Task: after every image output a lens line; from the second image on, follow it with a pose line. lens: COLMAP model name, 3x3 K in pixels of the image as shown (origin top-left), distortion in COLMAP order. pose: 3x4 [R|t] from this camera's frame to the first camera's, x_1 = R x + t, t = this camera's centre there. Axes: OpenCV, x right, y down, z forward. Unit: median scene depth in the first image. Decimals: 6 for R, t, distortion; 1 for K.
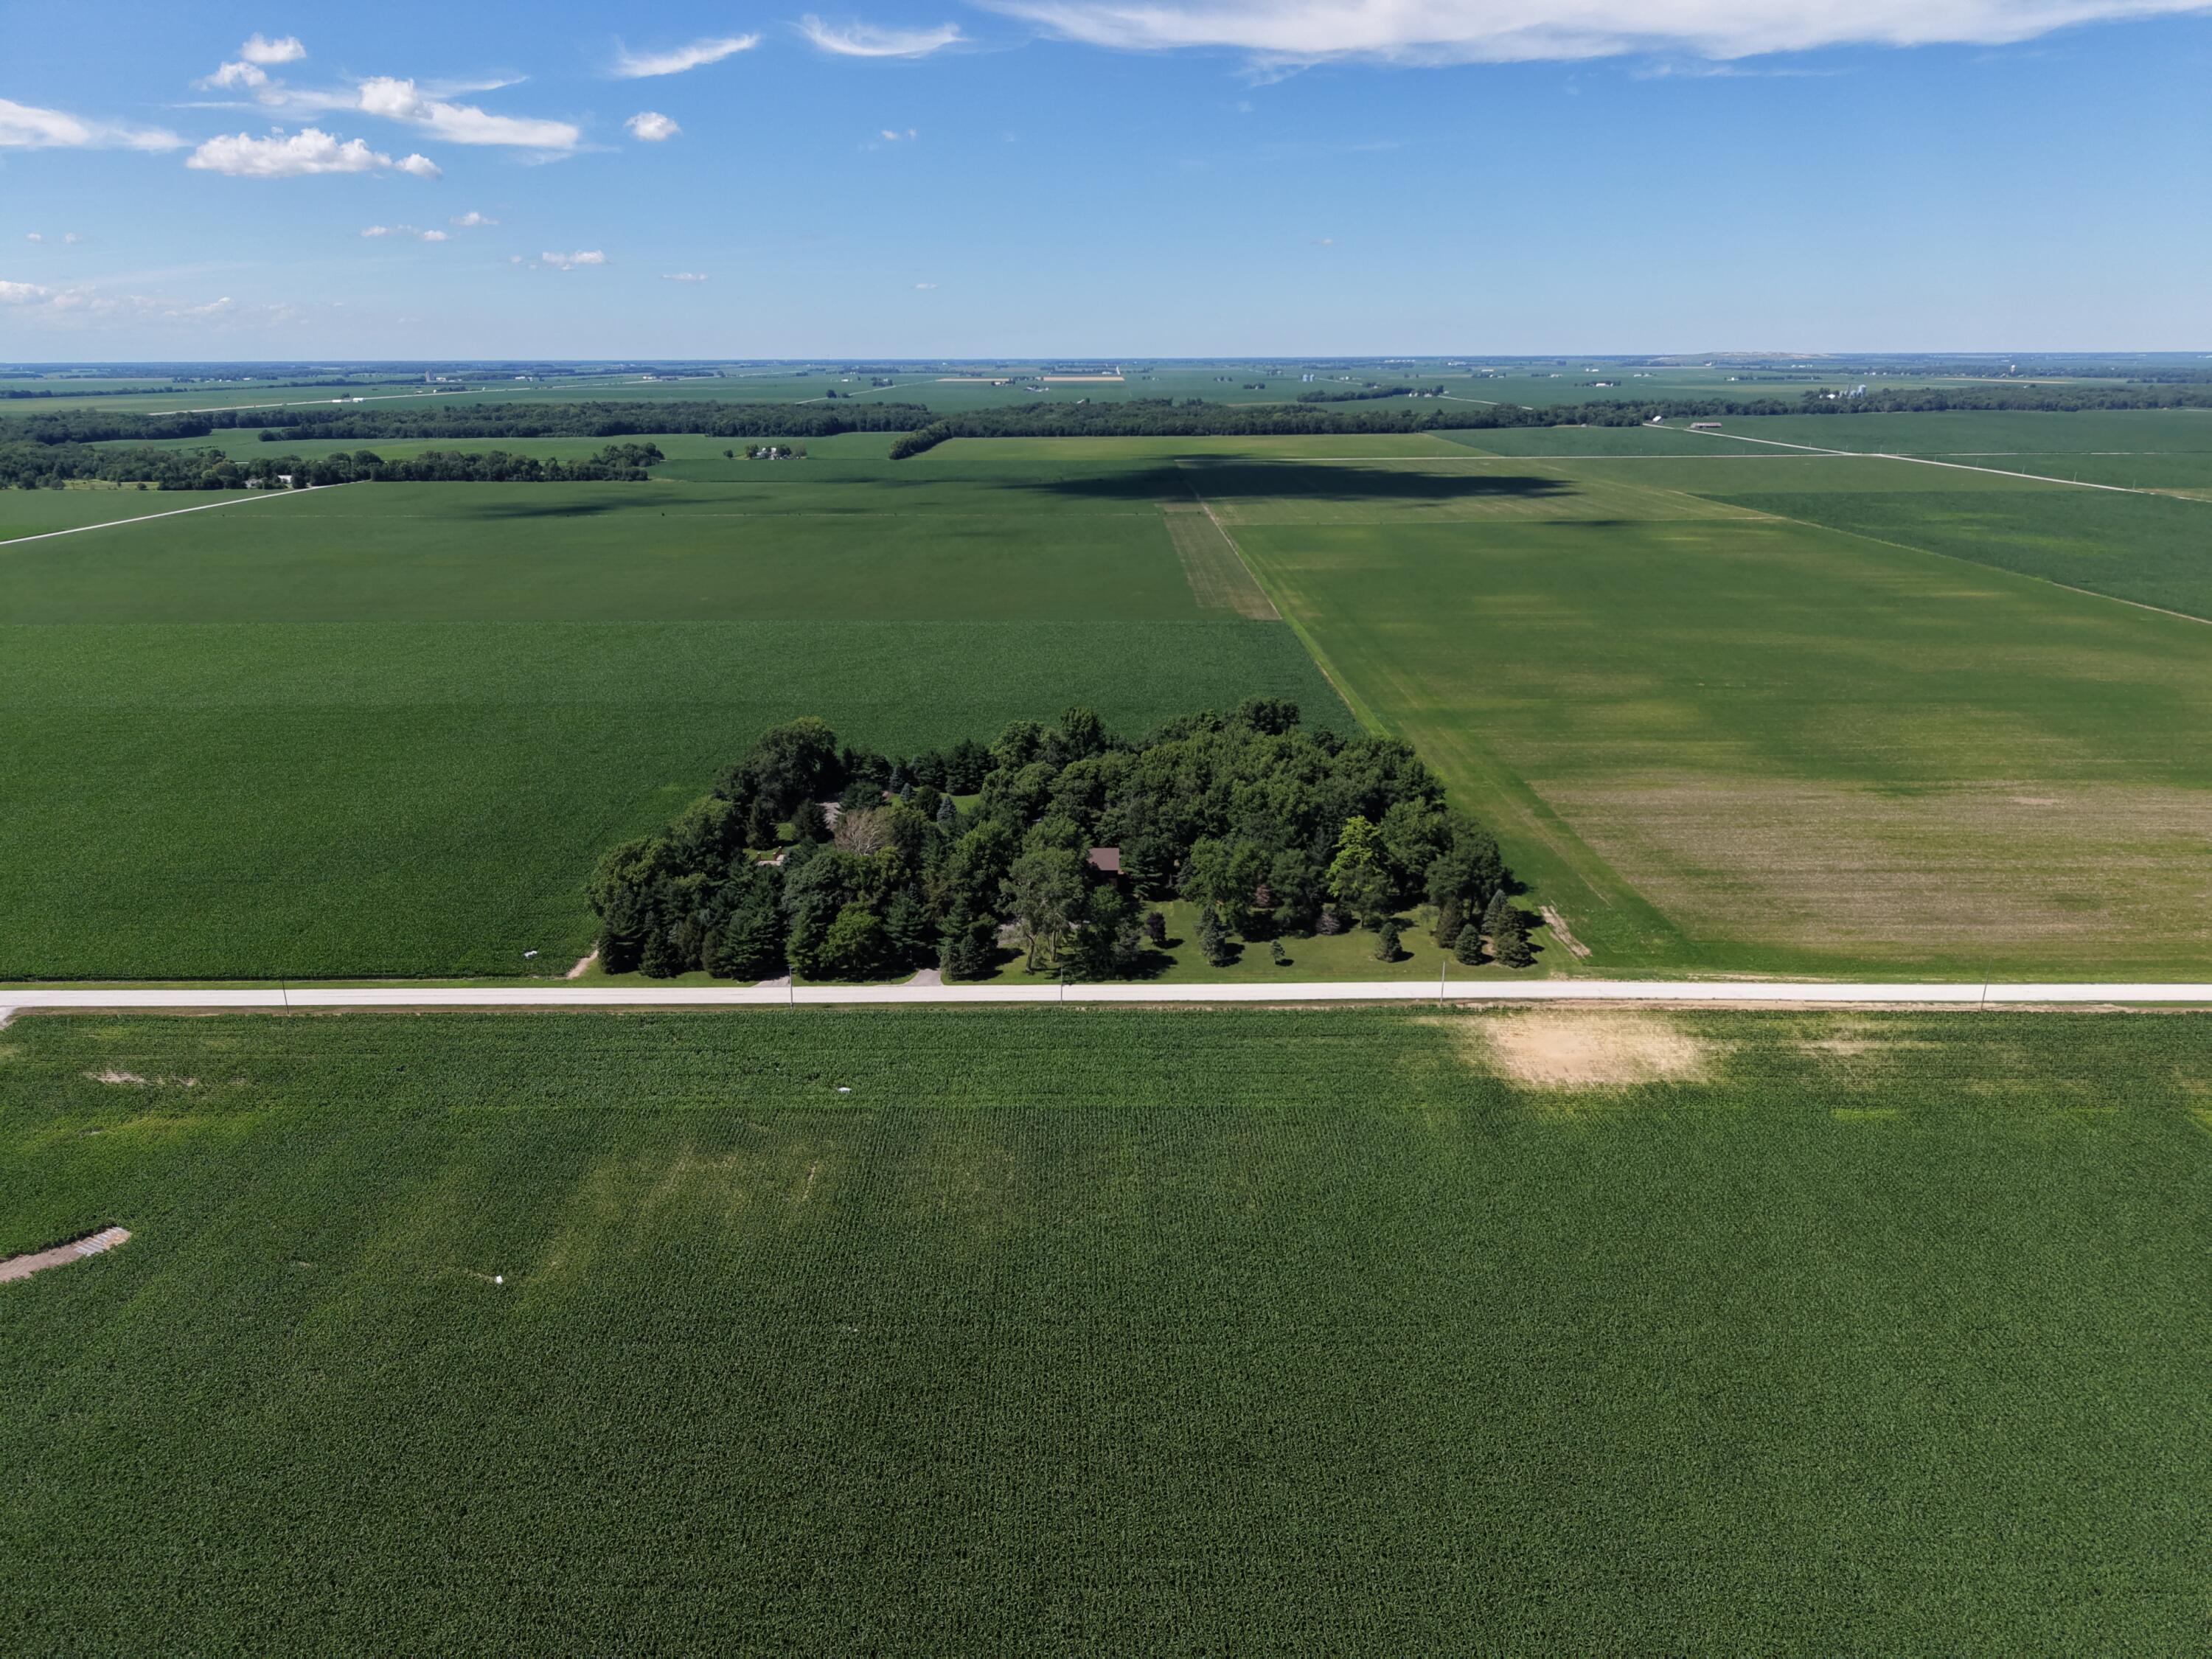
lens RADIAL K [[1528.9, 0, 1120.6], [0, 1528.9, 815.2], [0, 0, 1]] dist [0.012002, 0.000162]
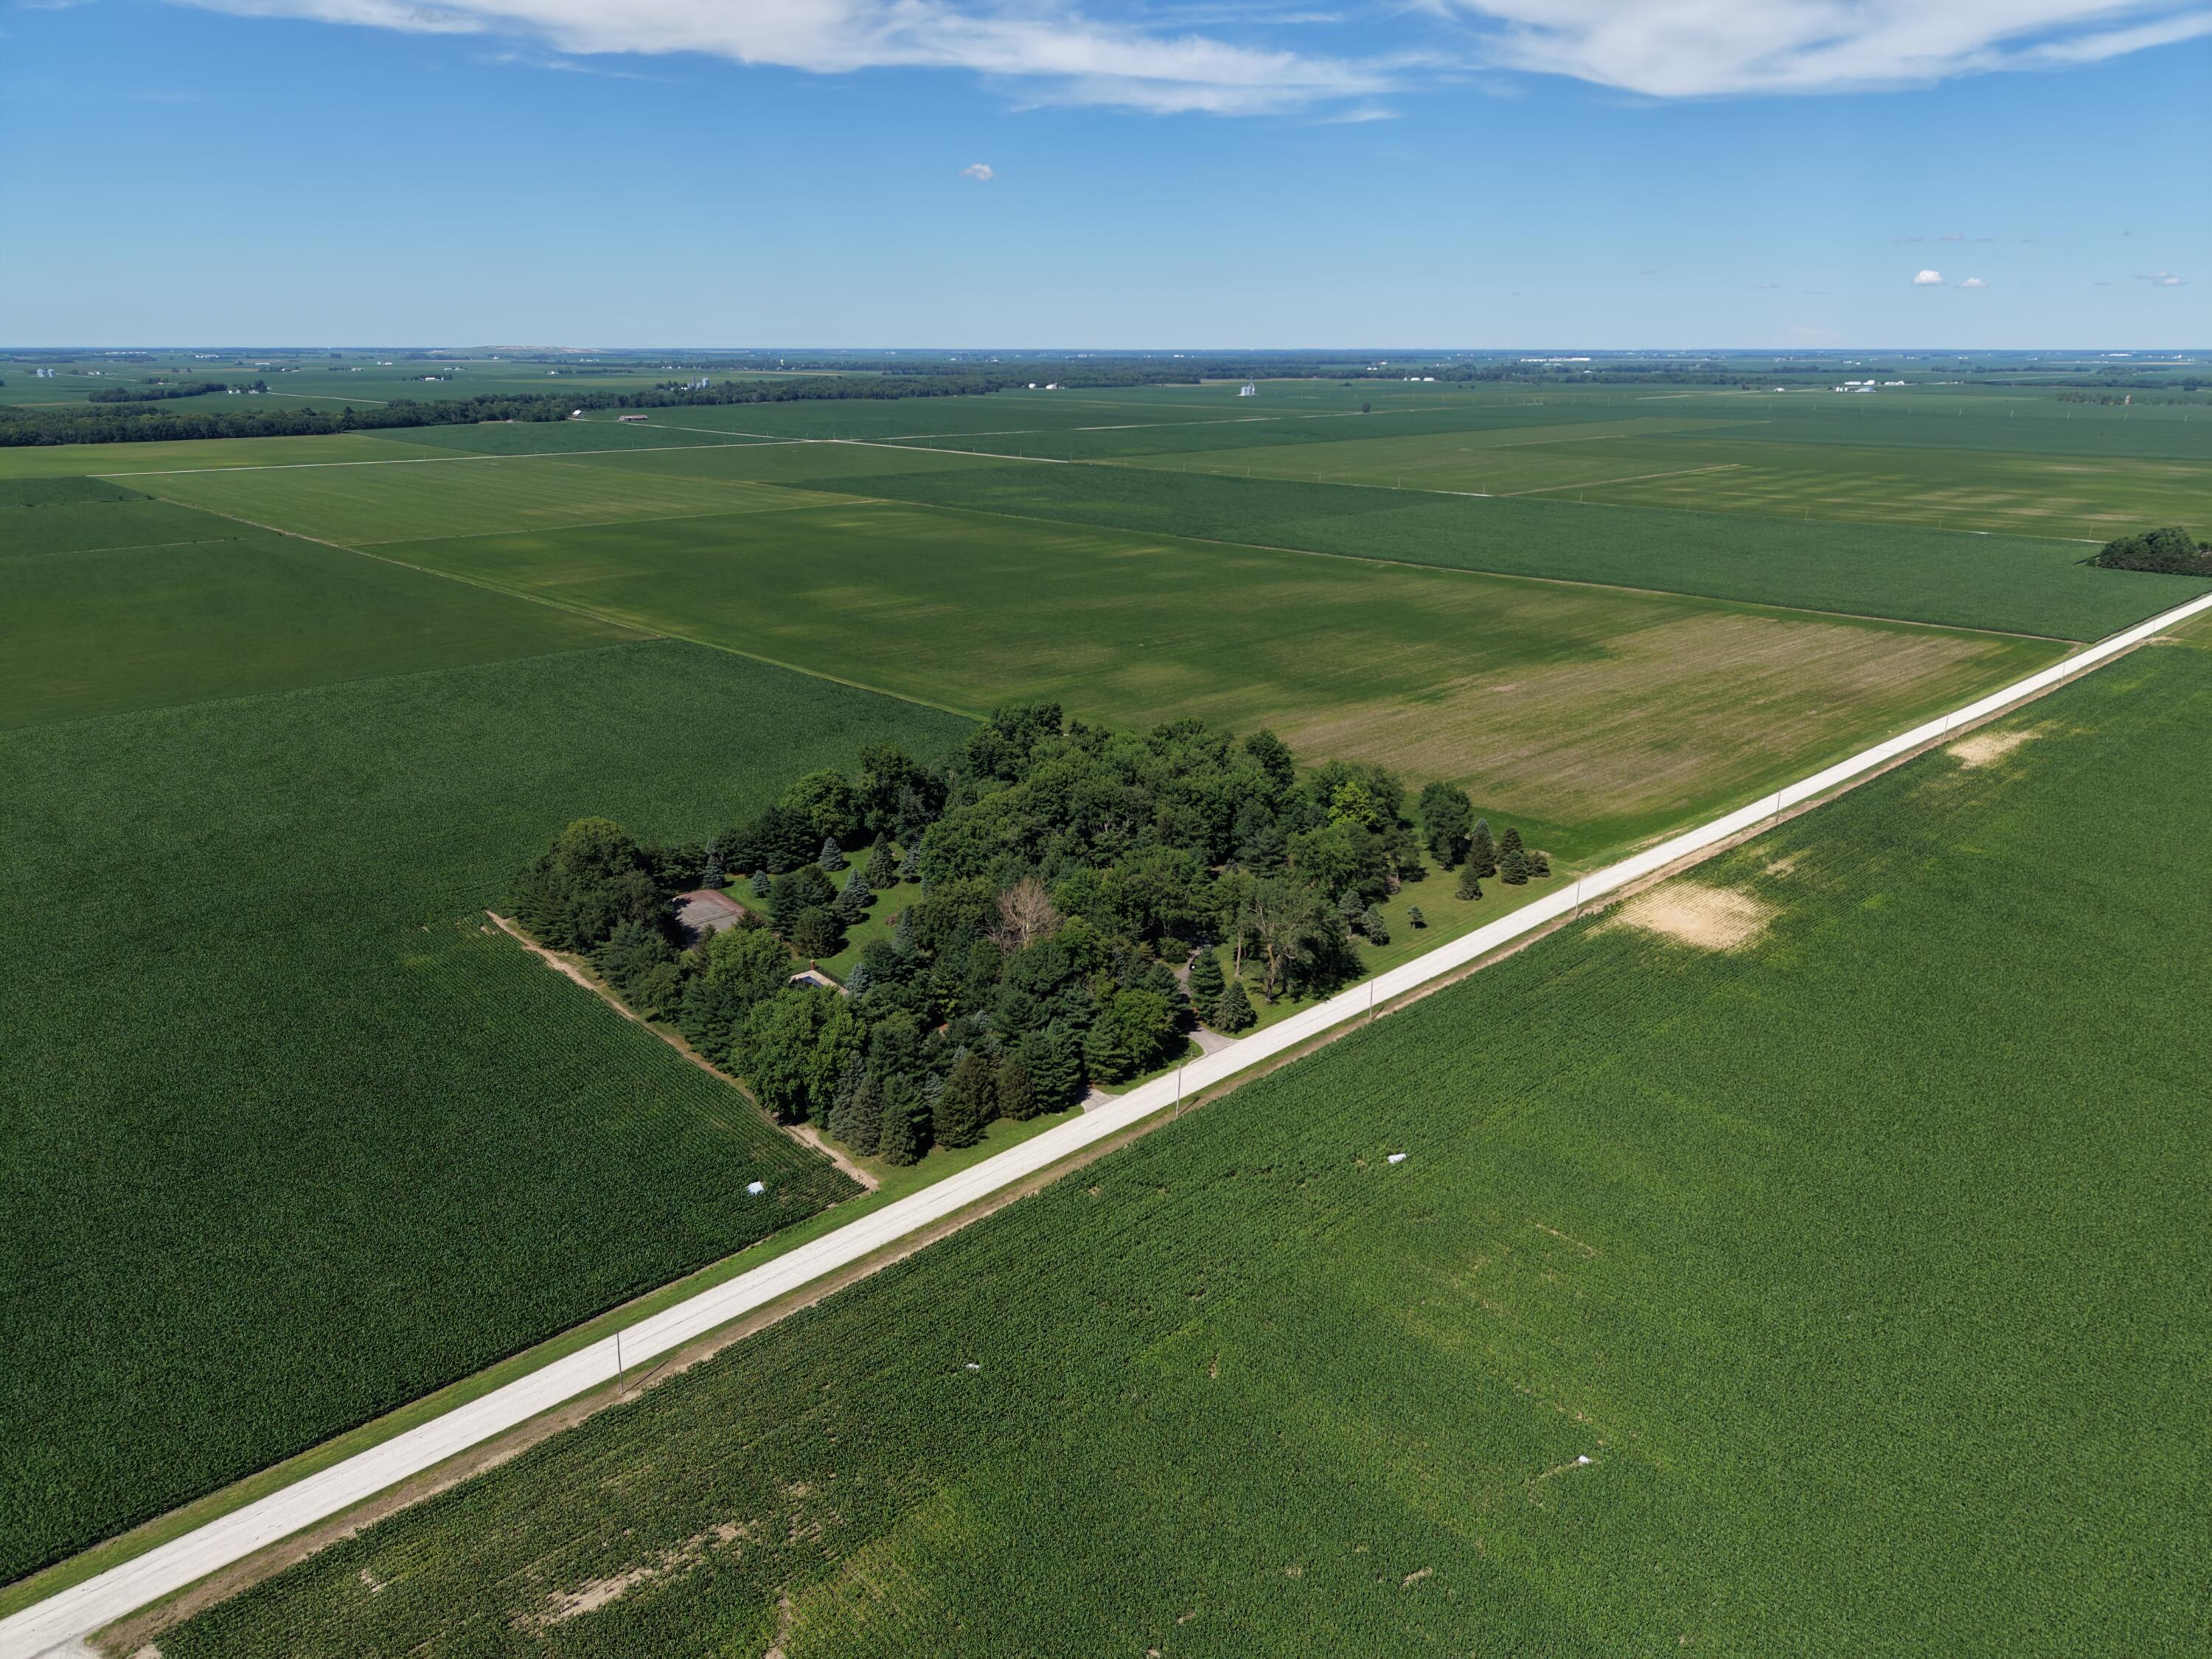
lens RADIAL K [[1528.9, 0, 1120.6], [0, 1528.9, 815.2], [0, 0, 1]] dist [0.012002, 0.000162]
pose [[0.706971, -0.202731, 0.677563, -0.731151], [0.200479, 0.976184, 0.082899, -0.104065], [-0.678233, 0.077230, 0.730777, 0.372617]]
